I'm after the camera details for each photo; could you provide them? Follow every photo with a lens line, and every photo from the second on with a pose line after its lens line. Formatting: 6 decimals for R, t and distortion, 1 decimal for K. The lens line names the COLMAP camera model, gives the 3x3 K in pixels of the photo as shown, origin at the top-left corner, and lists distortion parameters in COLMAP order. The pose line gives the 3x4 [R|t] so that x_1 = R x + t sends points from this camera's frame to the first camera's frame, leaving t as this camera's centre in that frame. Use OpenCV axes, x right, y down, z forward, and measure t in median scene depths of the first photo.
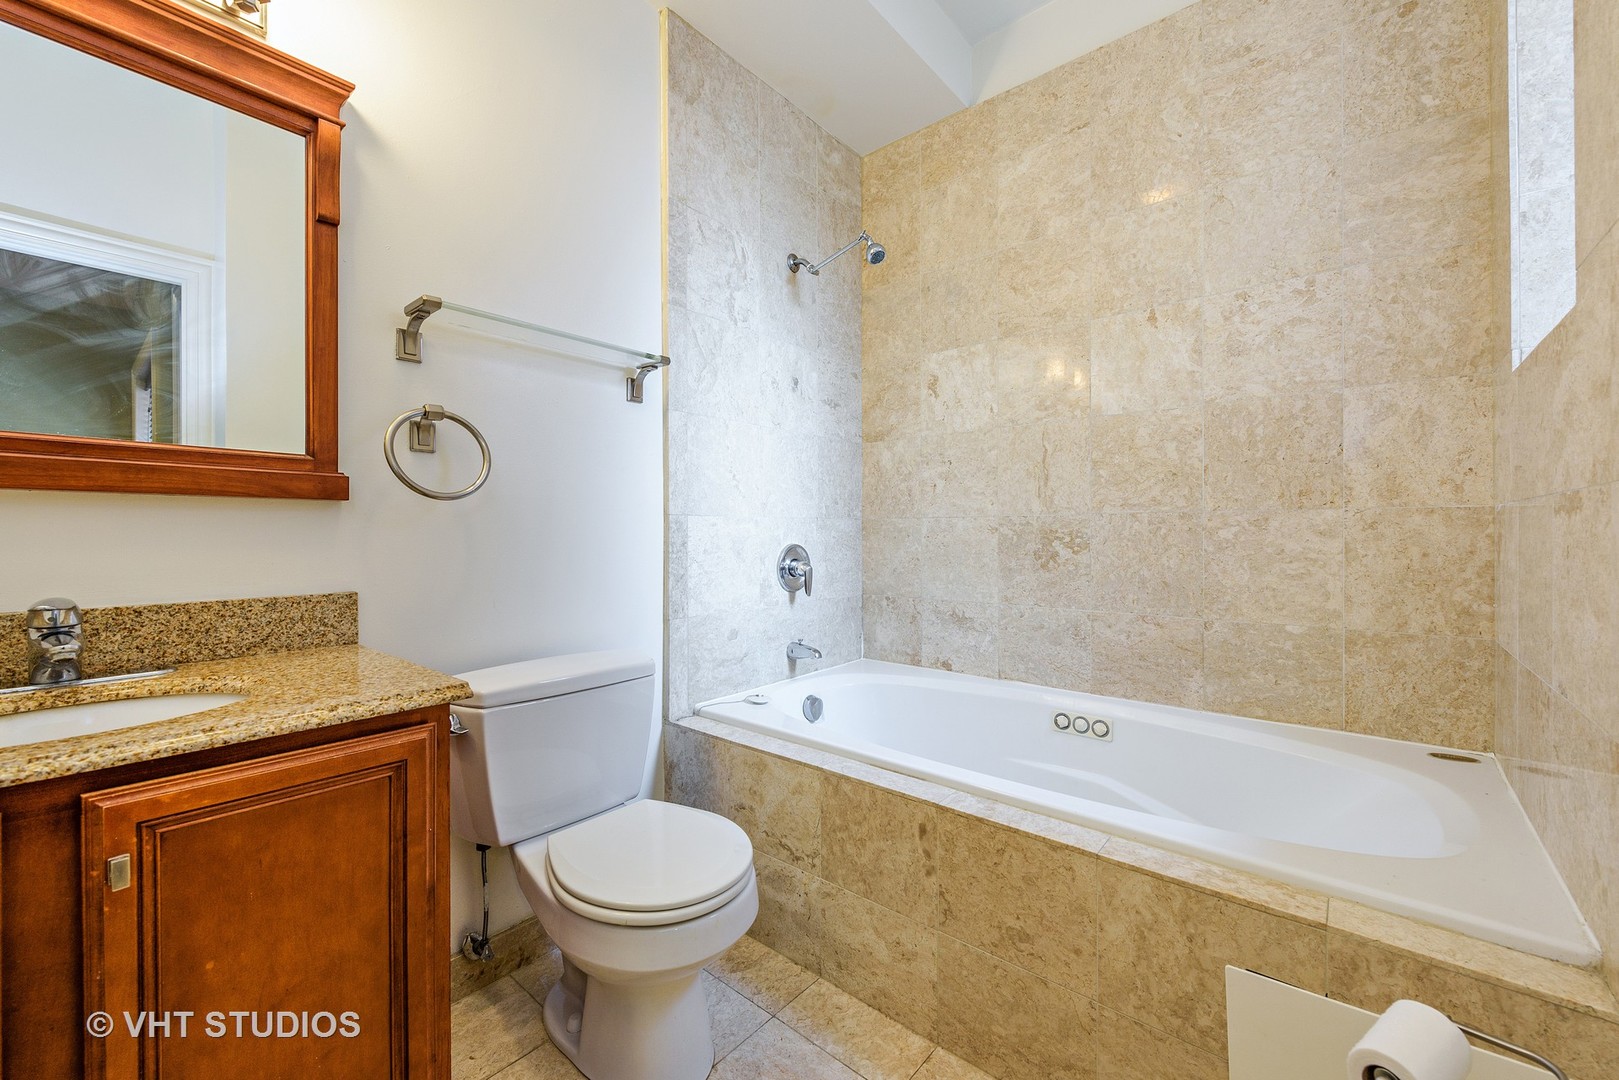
lens RADIAL K [[648.5, 0, 798.6], [0, 648.5, 535.6], [0, 0, 1]] dist [0.020886, 0.000617]
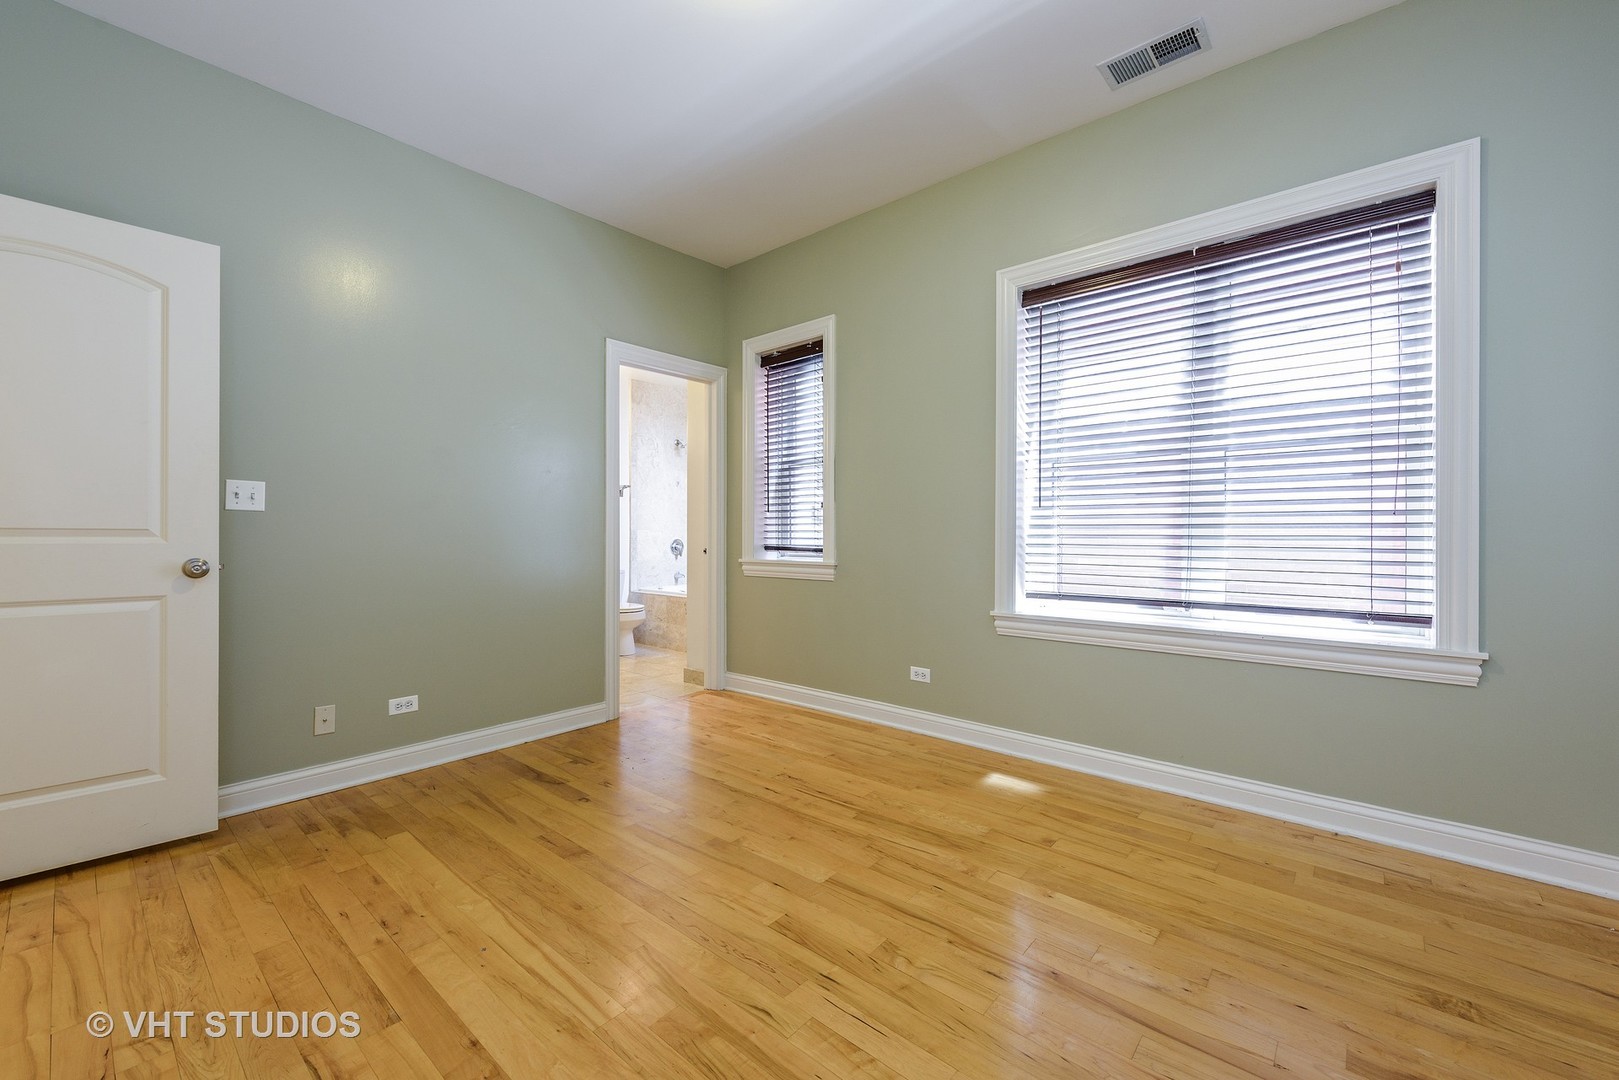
lens RADIAL K [[648.5, 0, 812.4], [0, 648.5, 538.4], [0, 0, 1]] dist [0.020886, 0.000617]
pose [[0.999922, 0.005886, 0.011030, 0.679829], [-0.005951, 0.999965, 0.005926, -0.012811], [-0.010995, -0.005991, 0.999922, -2.290827]]
